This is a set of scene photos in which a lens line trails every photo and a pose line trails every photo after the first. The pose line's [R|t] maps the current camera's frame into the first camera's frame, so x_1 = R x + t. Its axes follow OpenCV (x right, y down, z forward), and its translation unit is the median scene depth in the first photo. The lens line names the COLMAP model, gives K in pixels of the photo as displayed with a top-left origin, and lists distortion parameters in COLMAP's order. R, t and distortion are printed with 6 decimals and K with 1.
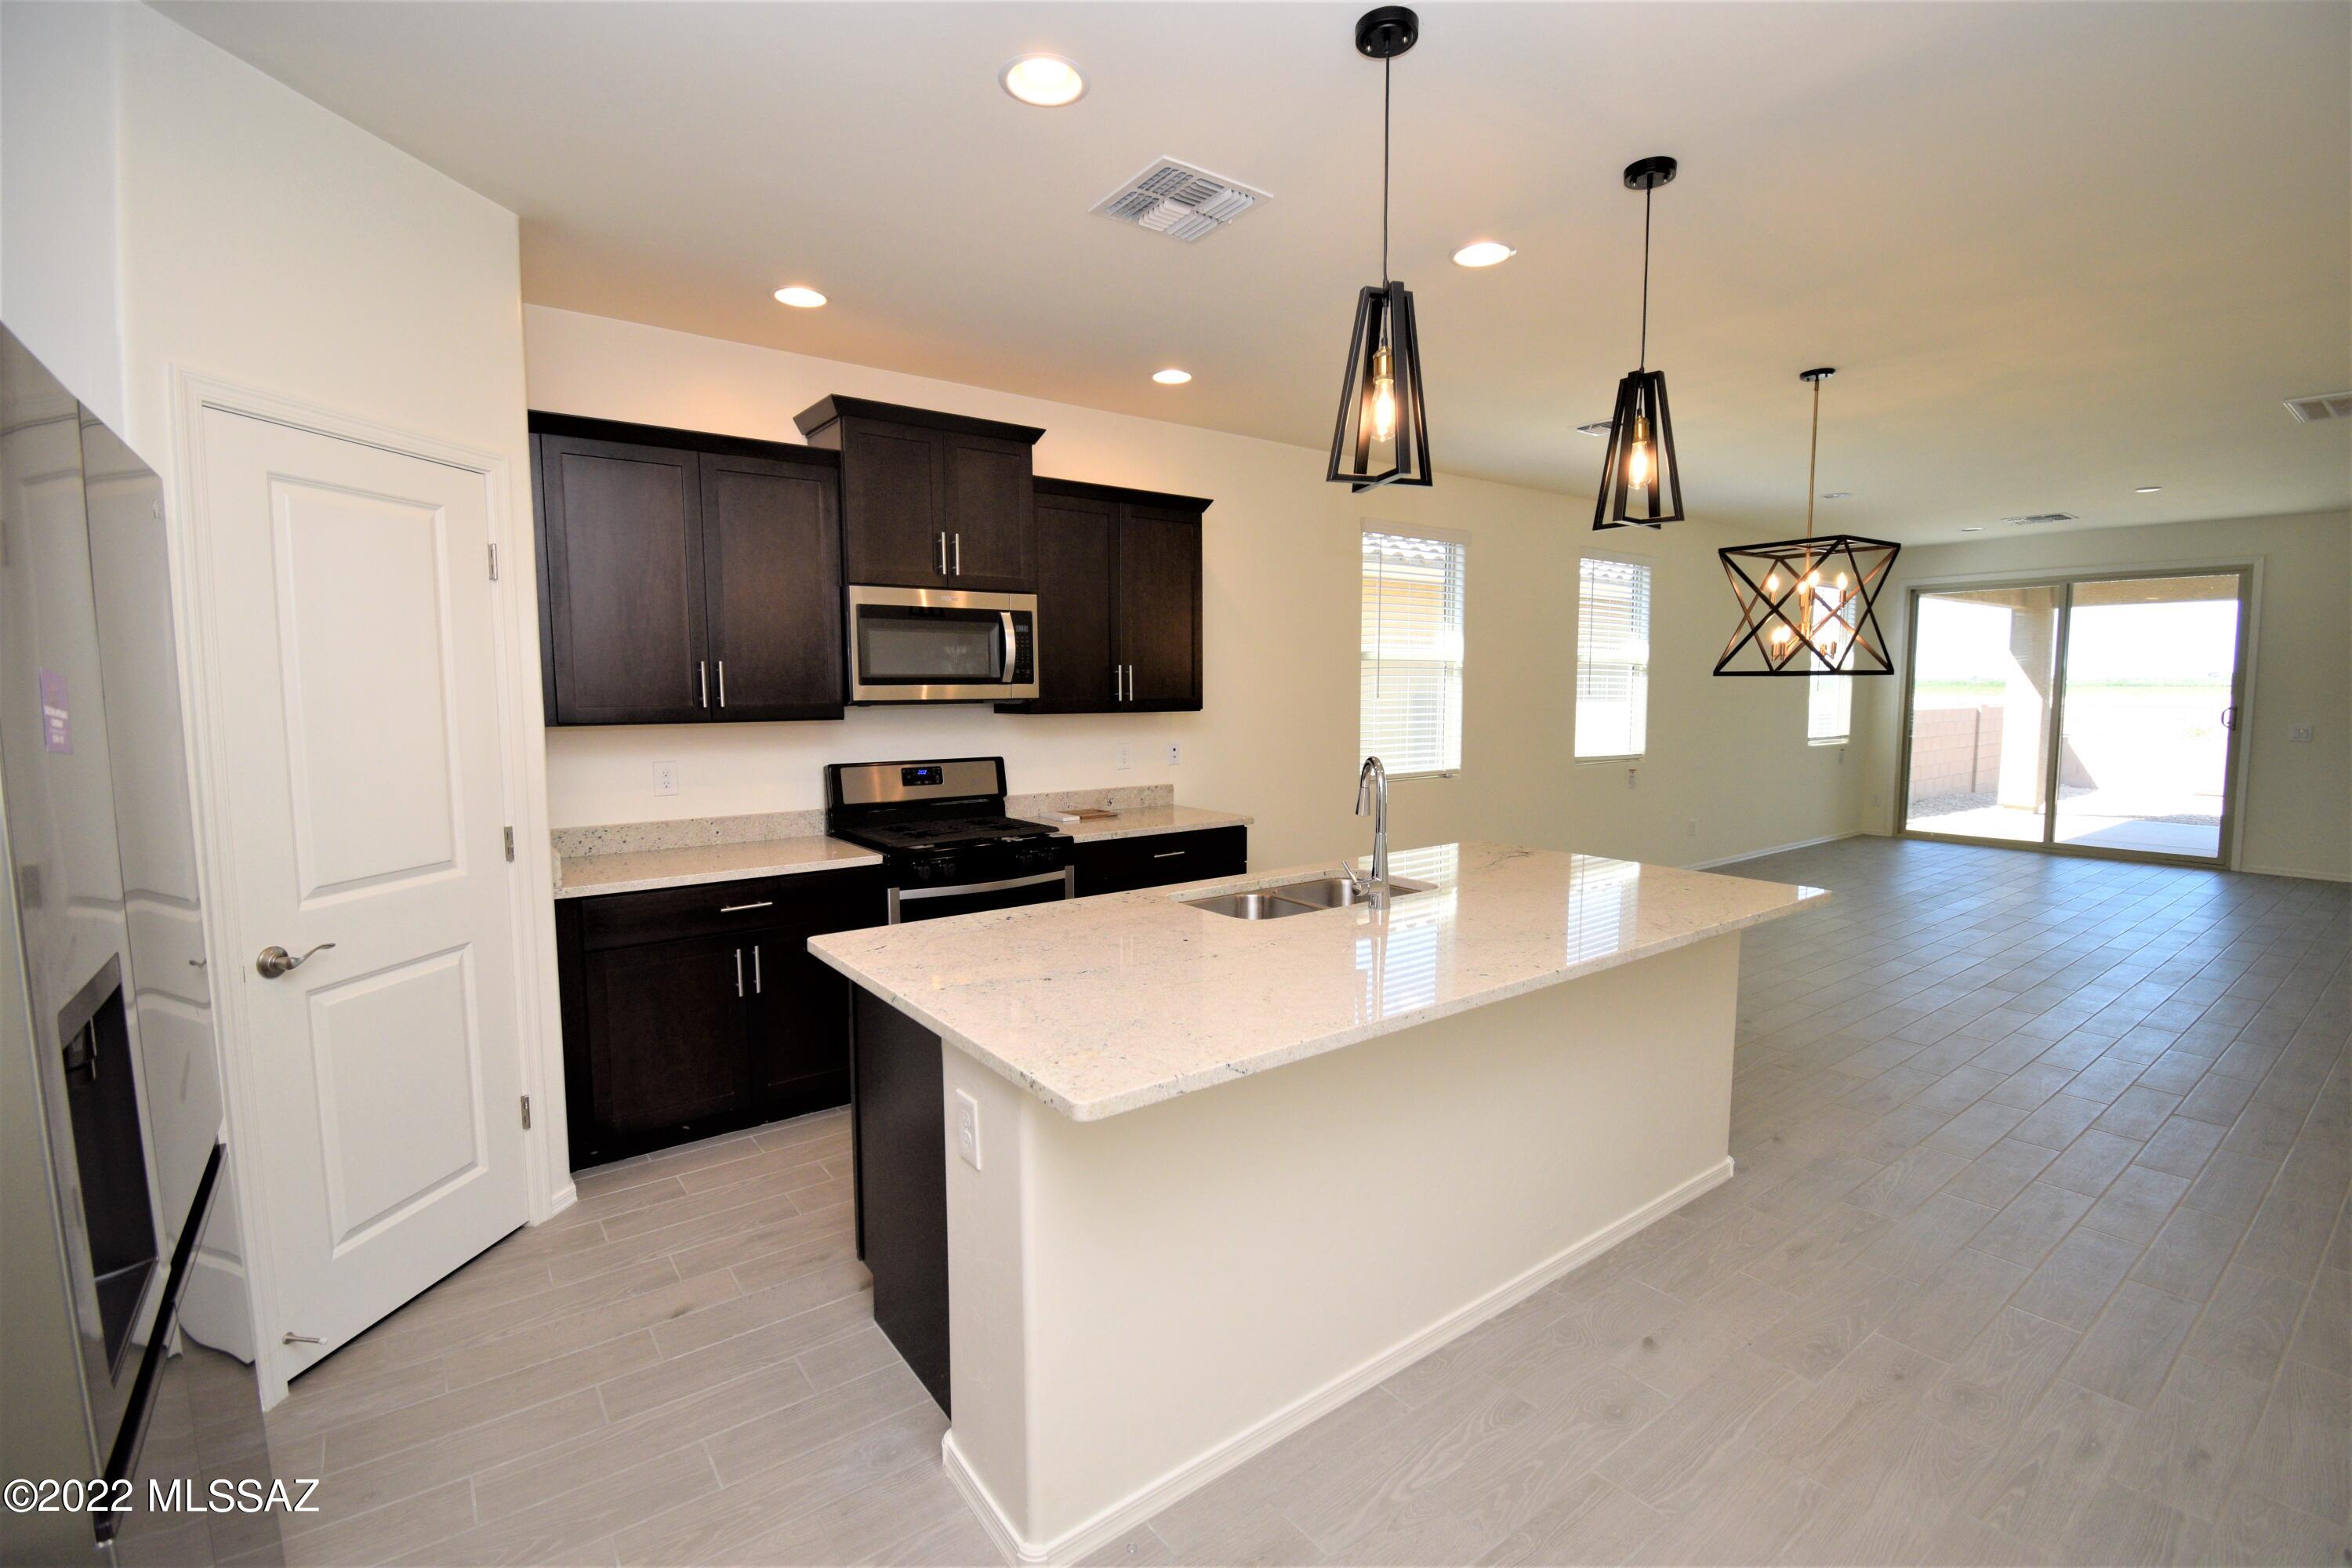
lens RADIAL K [[1044.4, 0, 1183.0], [0, 1044.4, 788.1], [0, 0, 1]] dist [-0.017884, -0.002645]
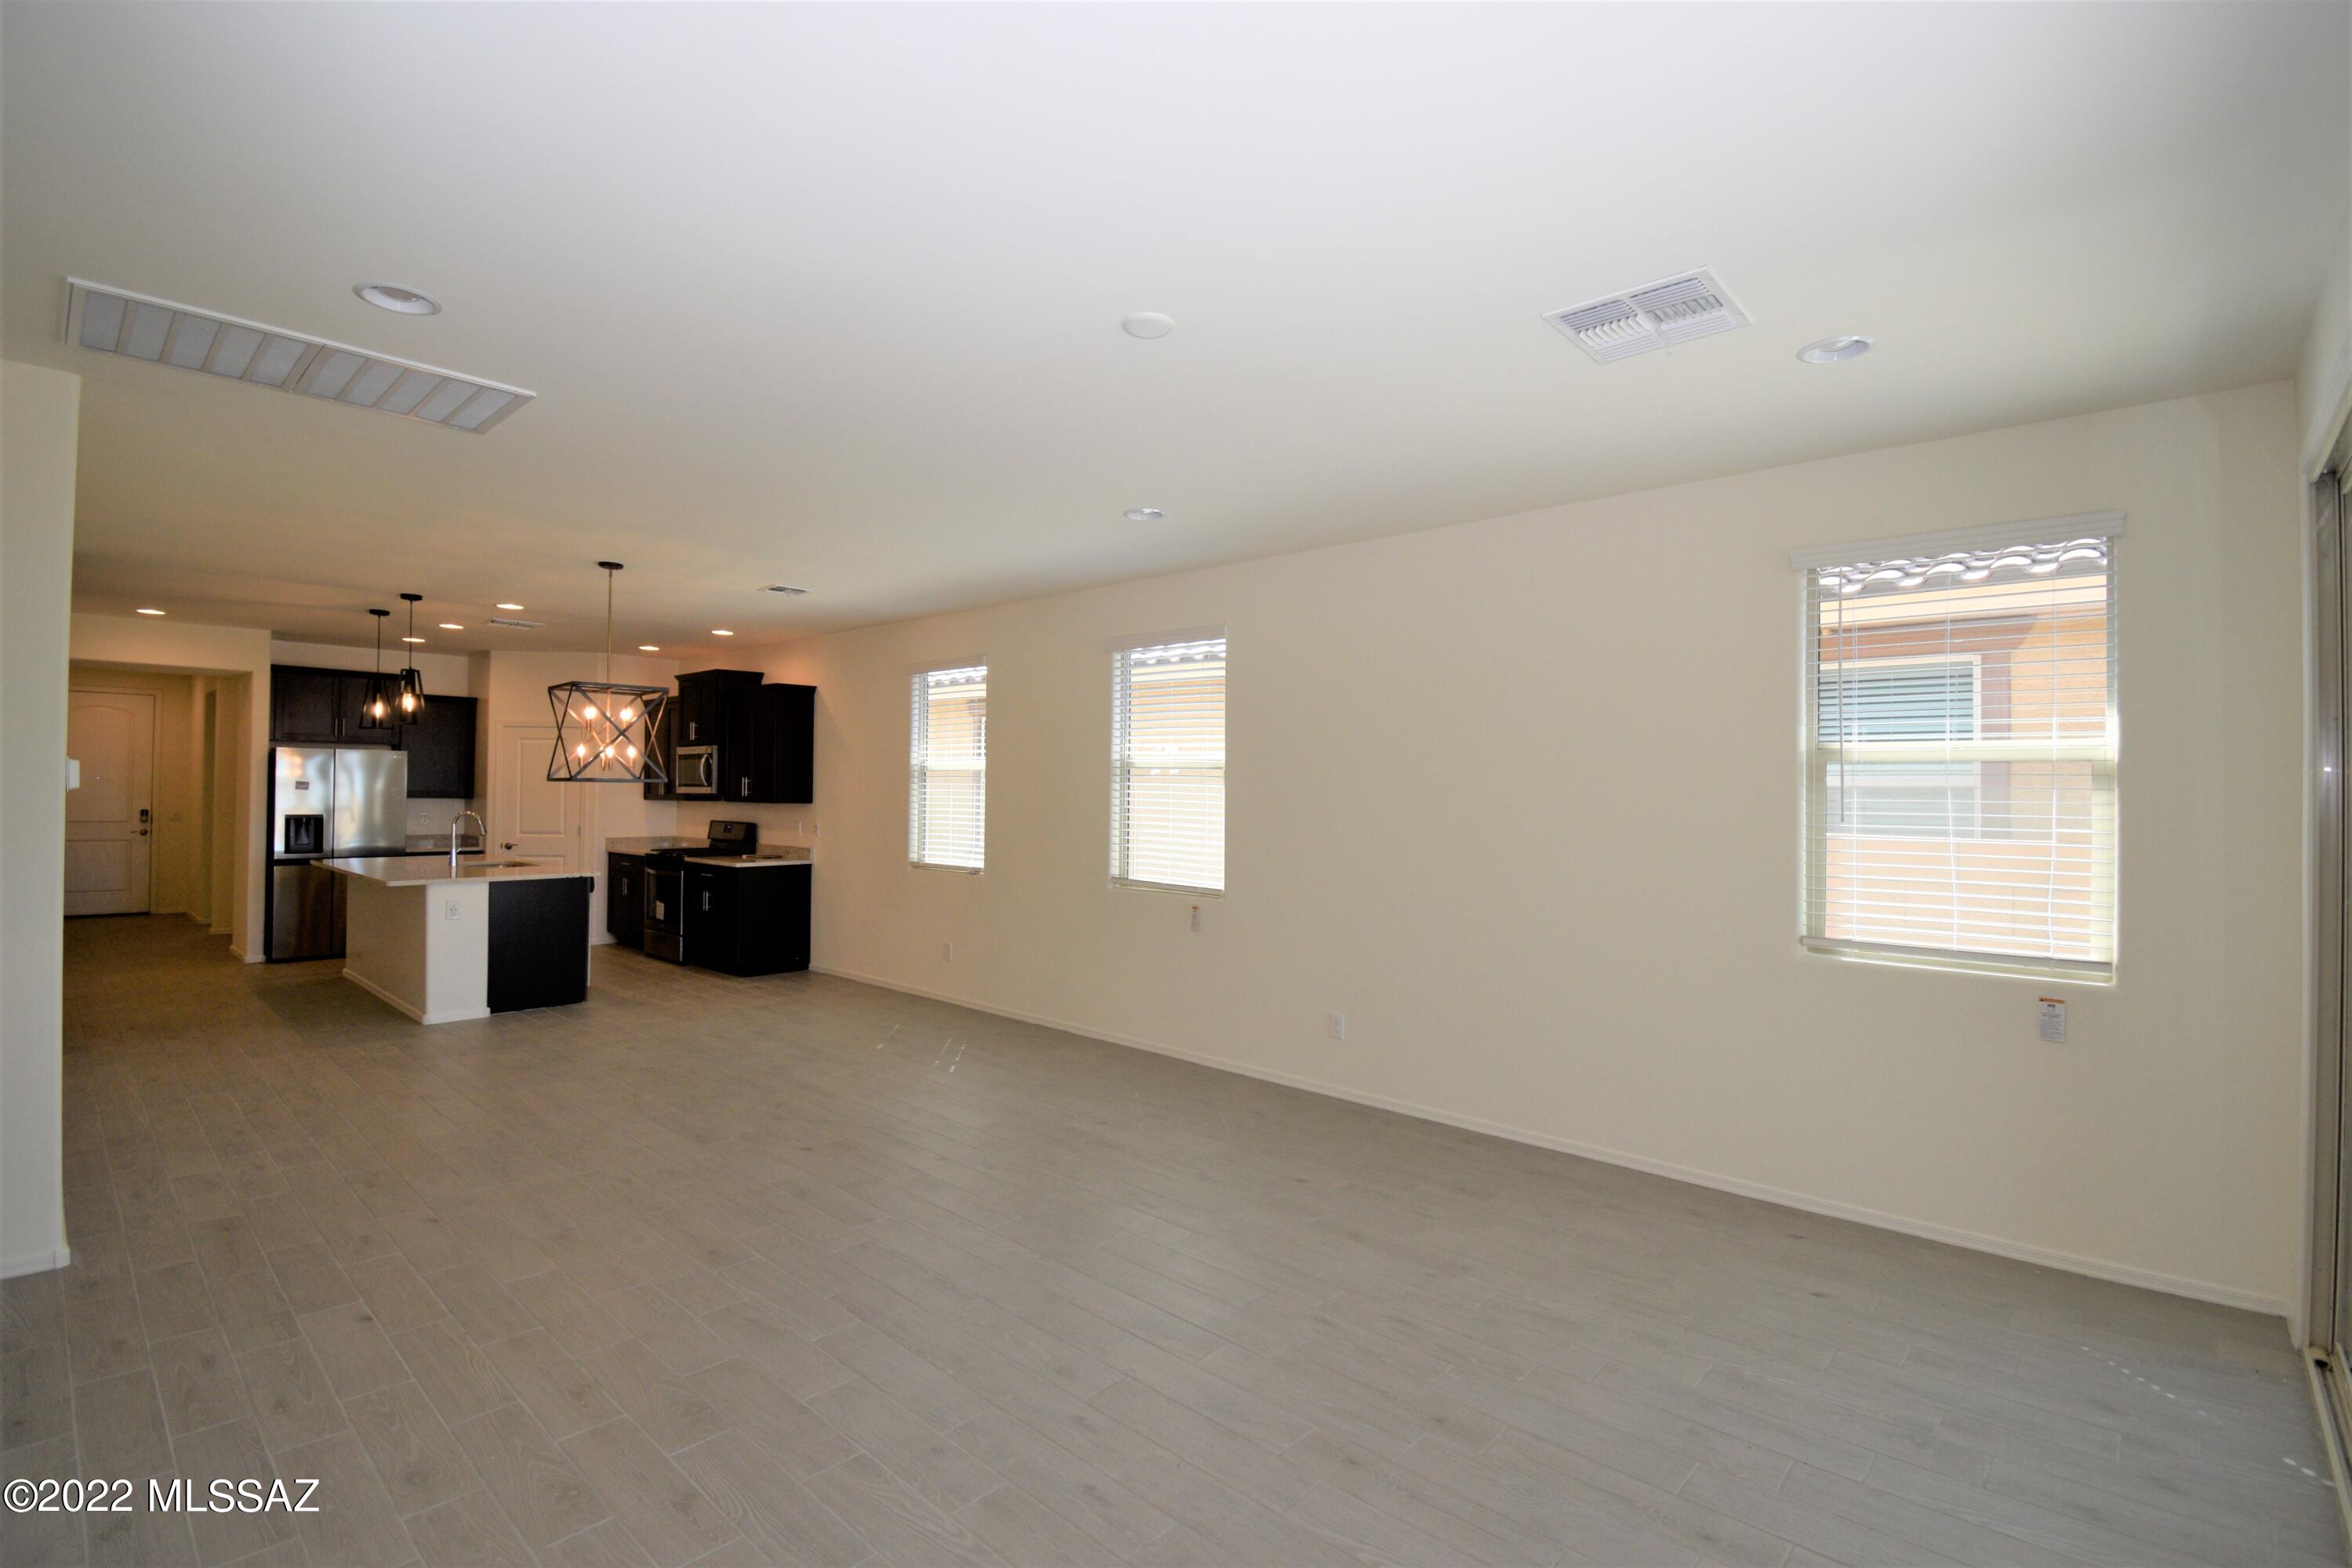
lens RADIAL K [[1044.4, 0, 1189.2], [0, 1044.4, 781.3], [0, 0, 1]] dist [-0.017884, -0.002645]
pose [[0.182142, -0.005003, -0.983260, 2.116722], [-0.105782, 0.994084, -0.024654, -0.161872], [0.977566, 0.108501, 0.180535, 1.569328]]
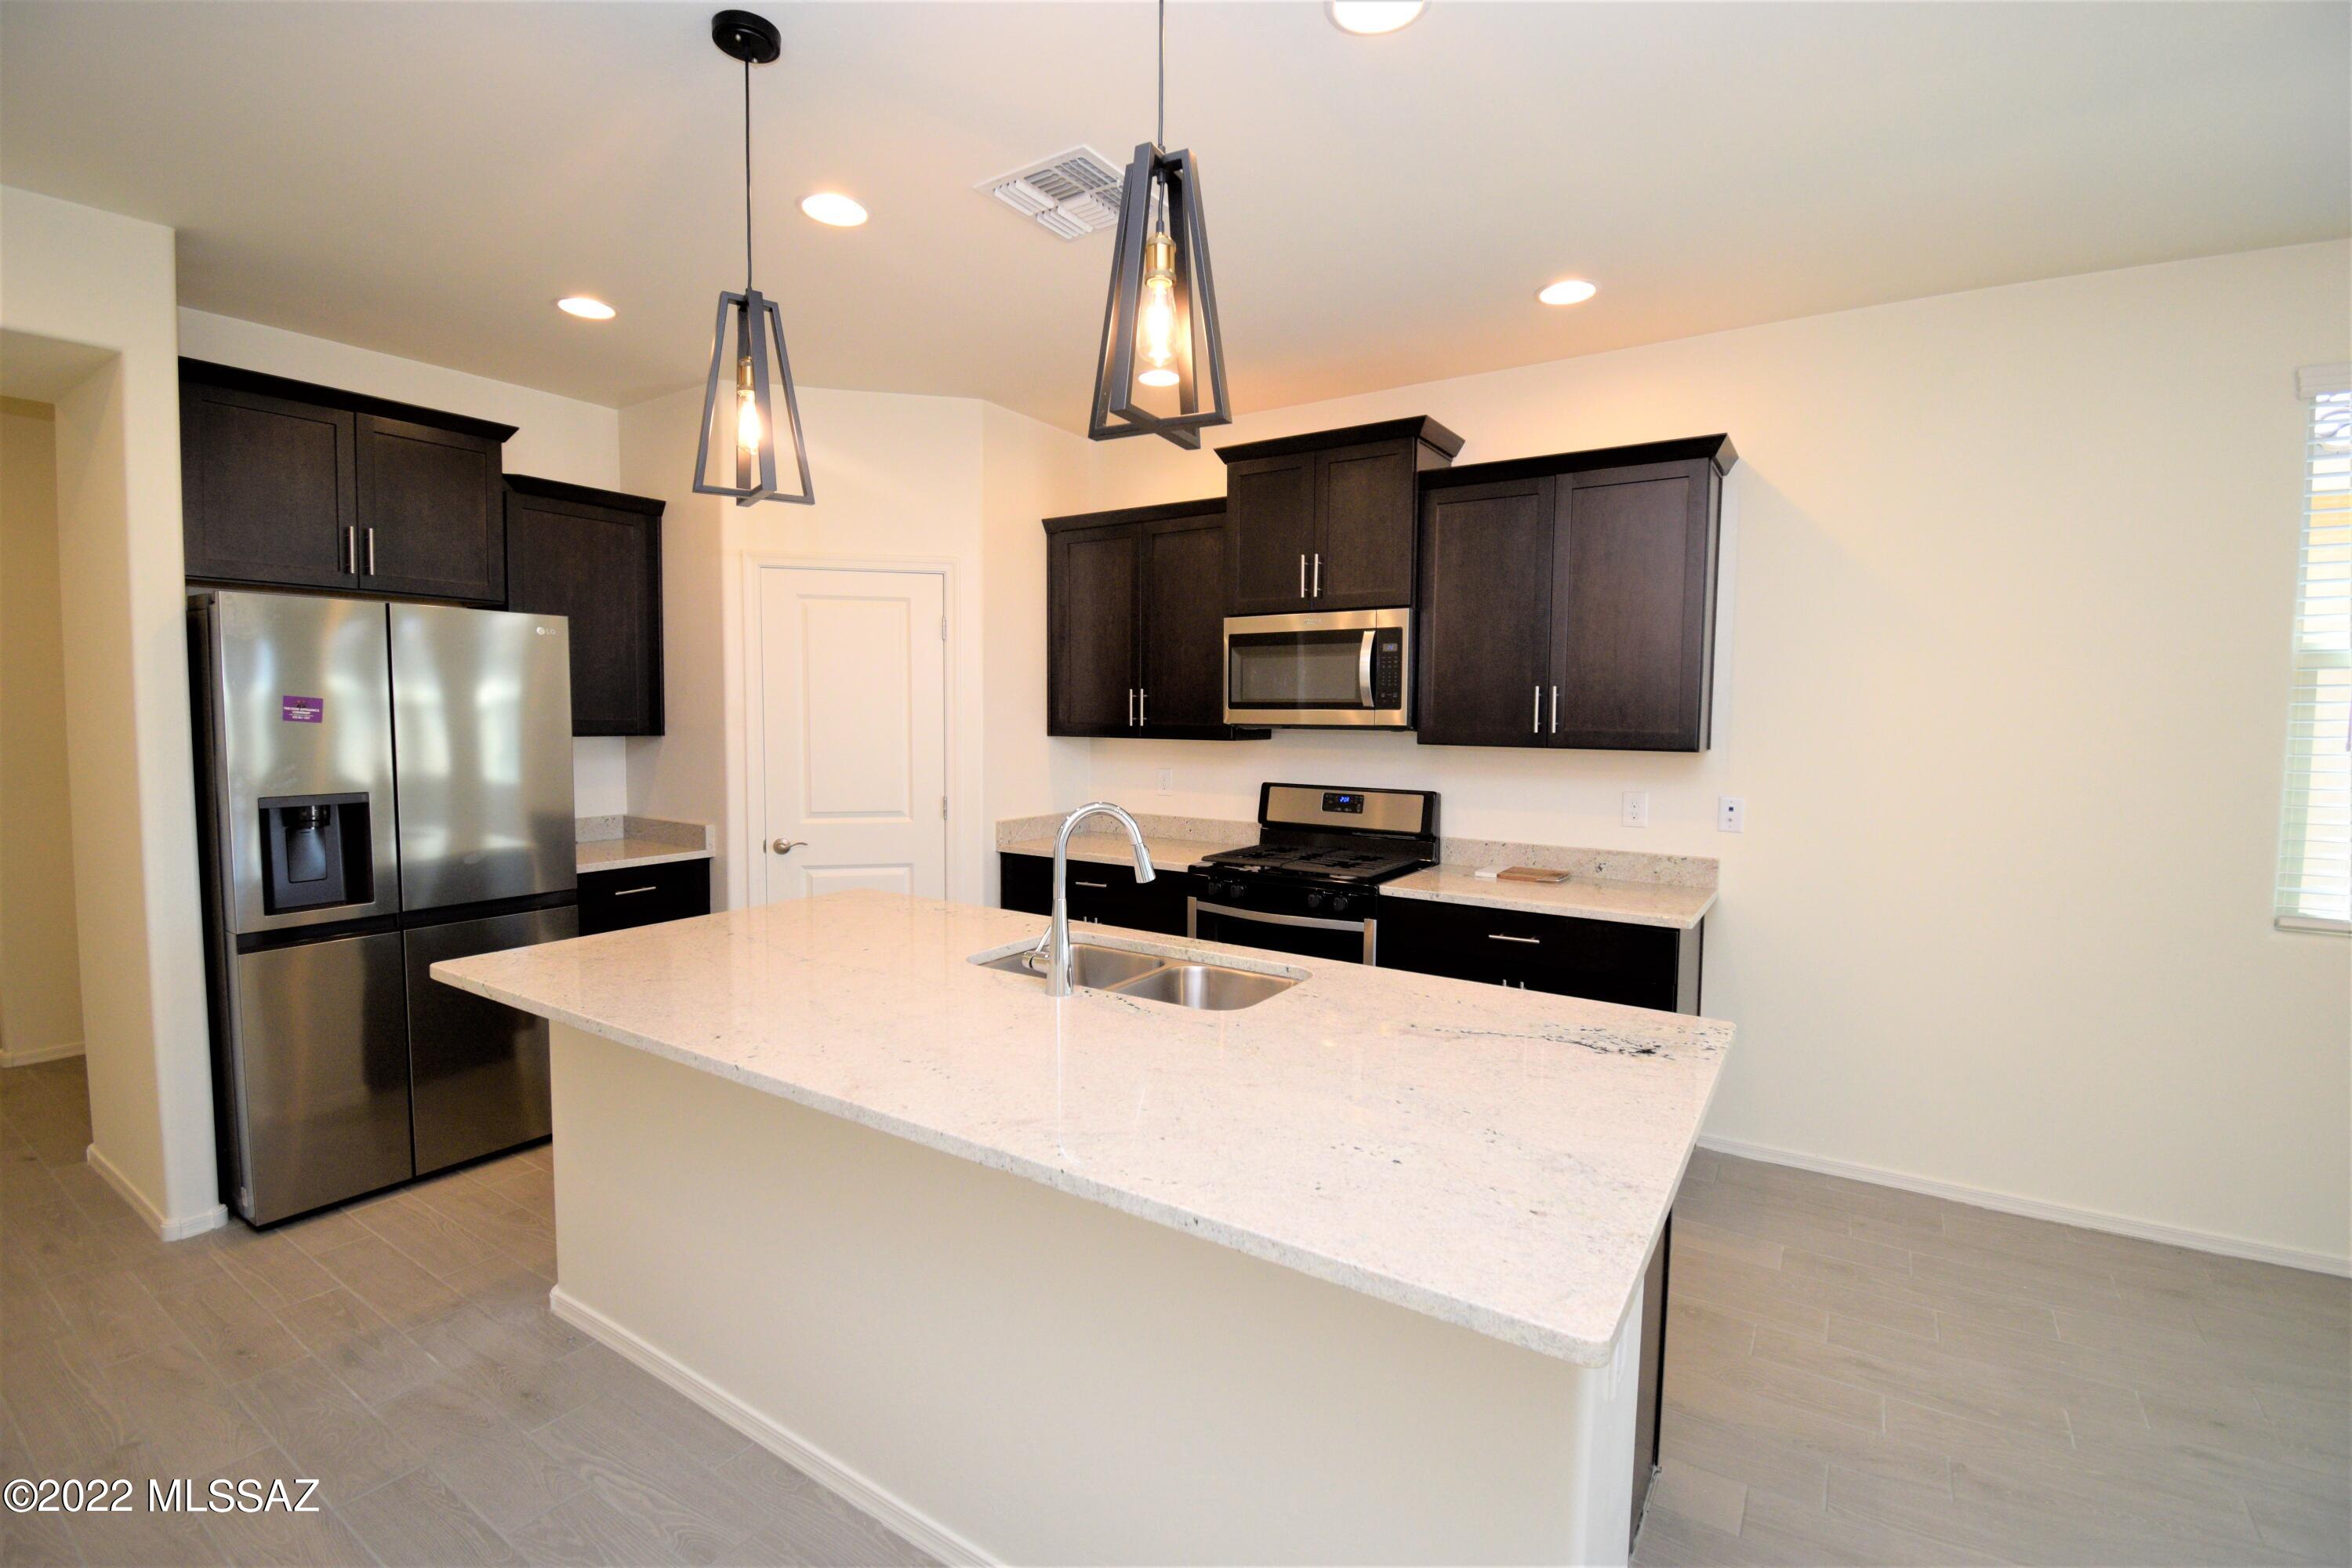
lens RADIAL K [[1044.4, 0, 1181.9], [0, 1044.4, 780.9], [0, 0, 1]] dist [-0.017884, -0.002645]
pose [[0.327862, 0.071160, -0.942042, 0.631306], [-0.101298, 0.994058, 0.039835, -0.056746], [0.939279, 0.082366, 0.333122, 0.542367]]
